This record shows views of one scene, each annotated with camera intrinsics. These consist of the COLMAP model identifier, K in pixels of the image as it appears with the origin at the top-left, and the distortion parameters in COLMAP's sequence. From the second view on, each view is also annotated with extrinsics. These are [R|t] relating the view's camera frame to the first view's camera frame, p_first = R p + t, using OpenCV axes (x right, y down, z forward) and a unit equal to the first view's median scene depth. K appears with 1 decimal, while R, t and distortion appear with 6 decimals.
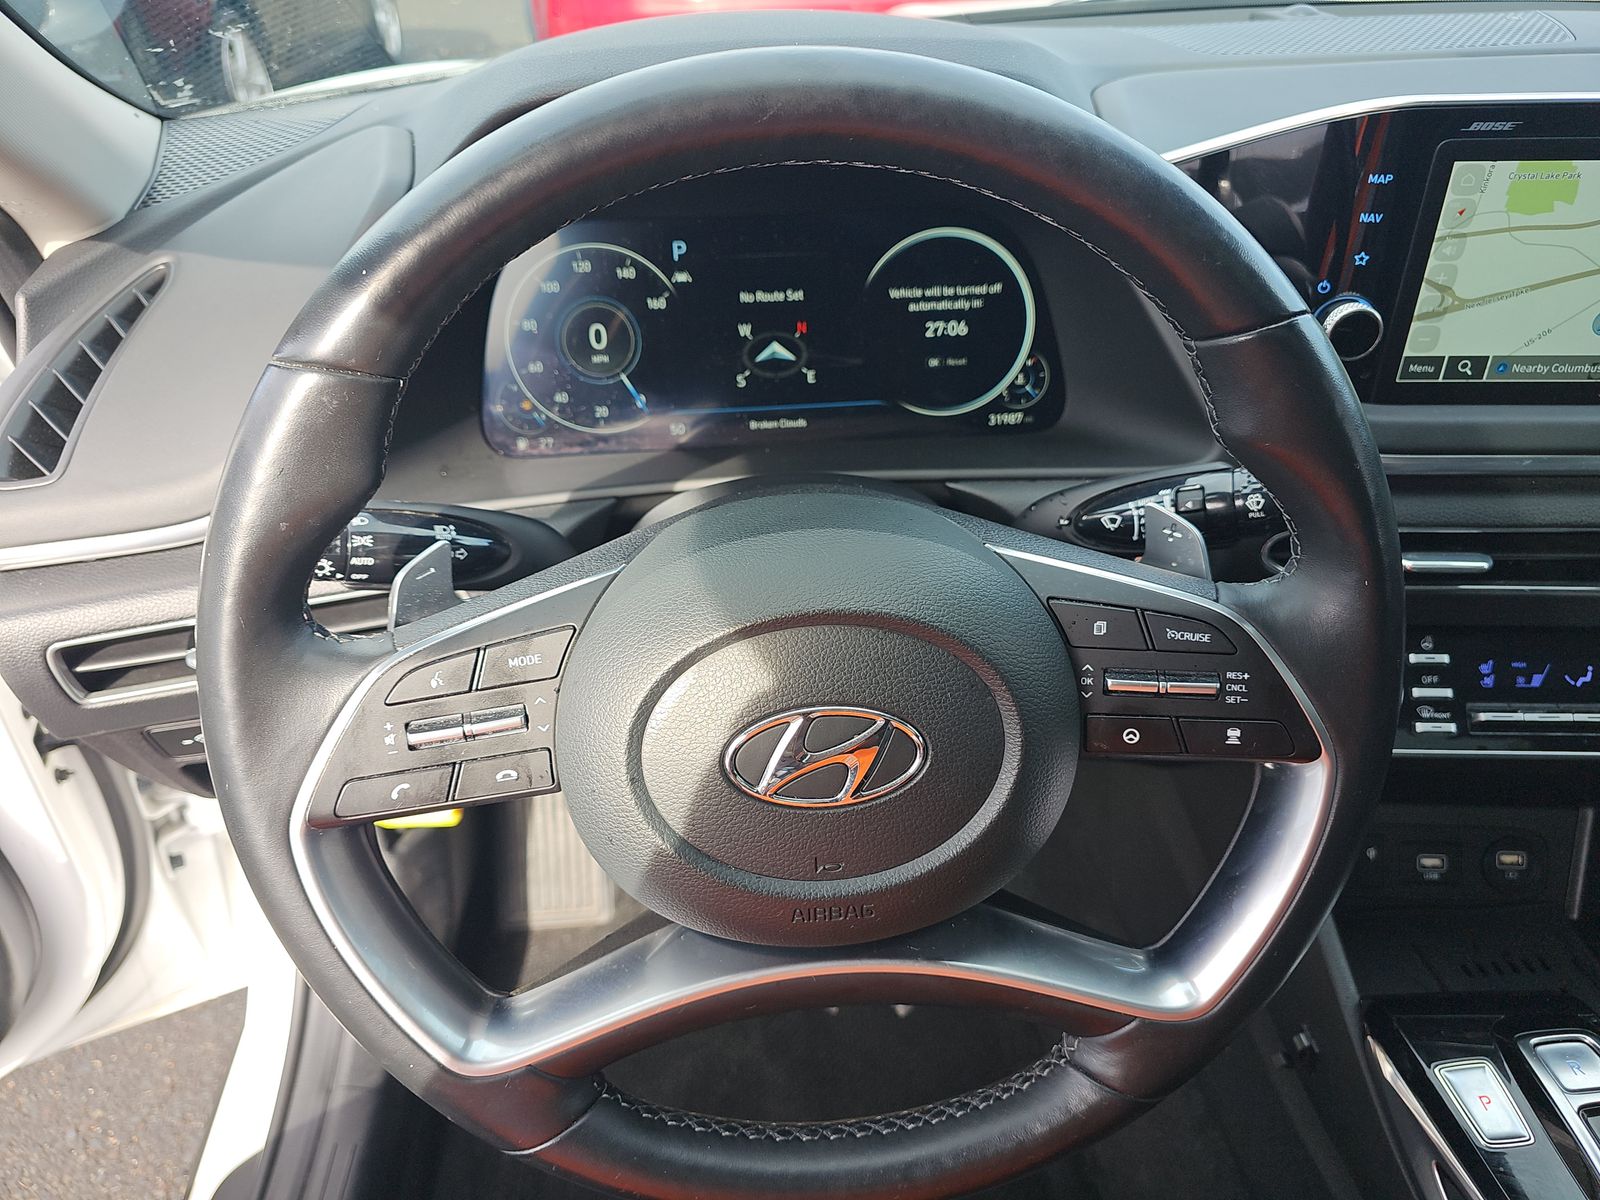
lens RADIAL K [[1163.8, 0, 807.8], [0, 1163.8, 612.9], [0, 0, 1]] dist [0.034713, -0.035542]
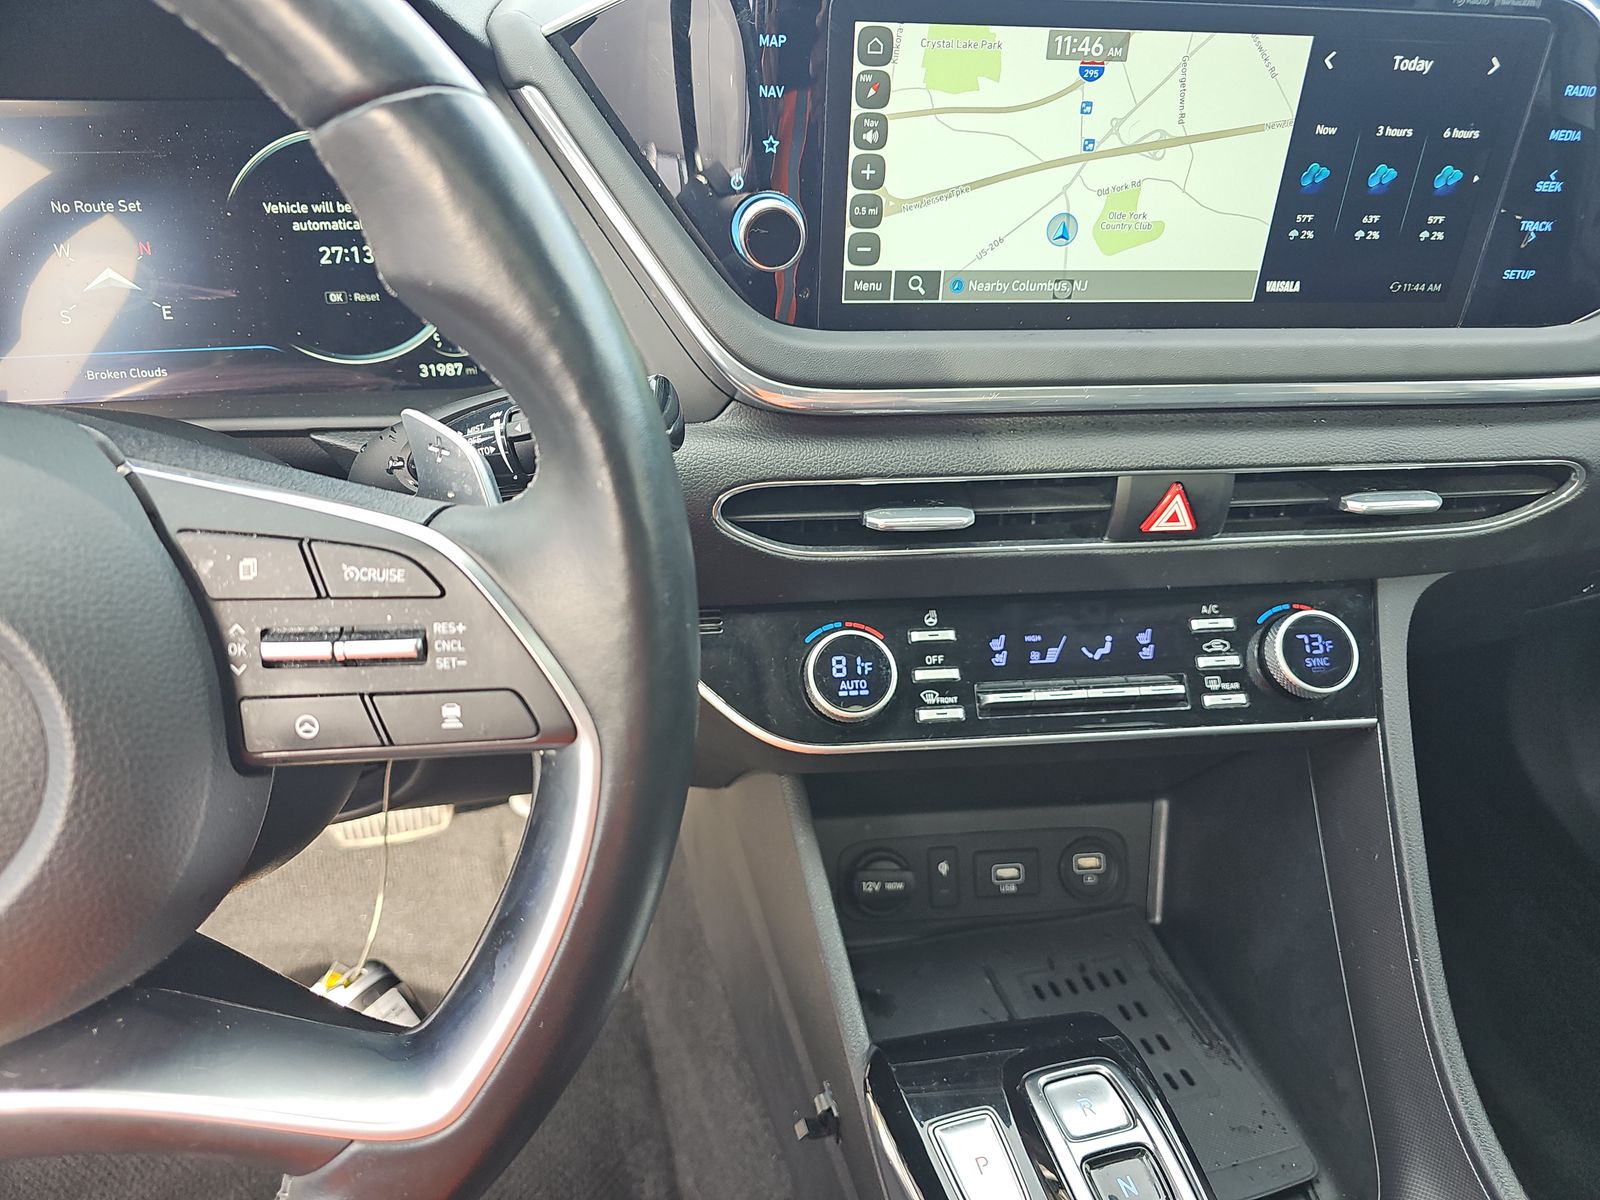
lens RADIAL K [[1163.8, 0, 795.3], [0, 1163.8, 606.7], [0, 0, 1]] dist [0.034713, -0.035542]
pose [[0.982374, -0.041786, 0.182196, 0.268757], [0.050752, 0.997705, -0.044829, 0.049911], [-0.179905, 0.053285, 0.982240, 0.169776]]
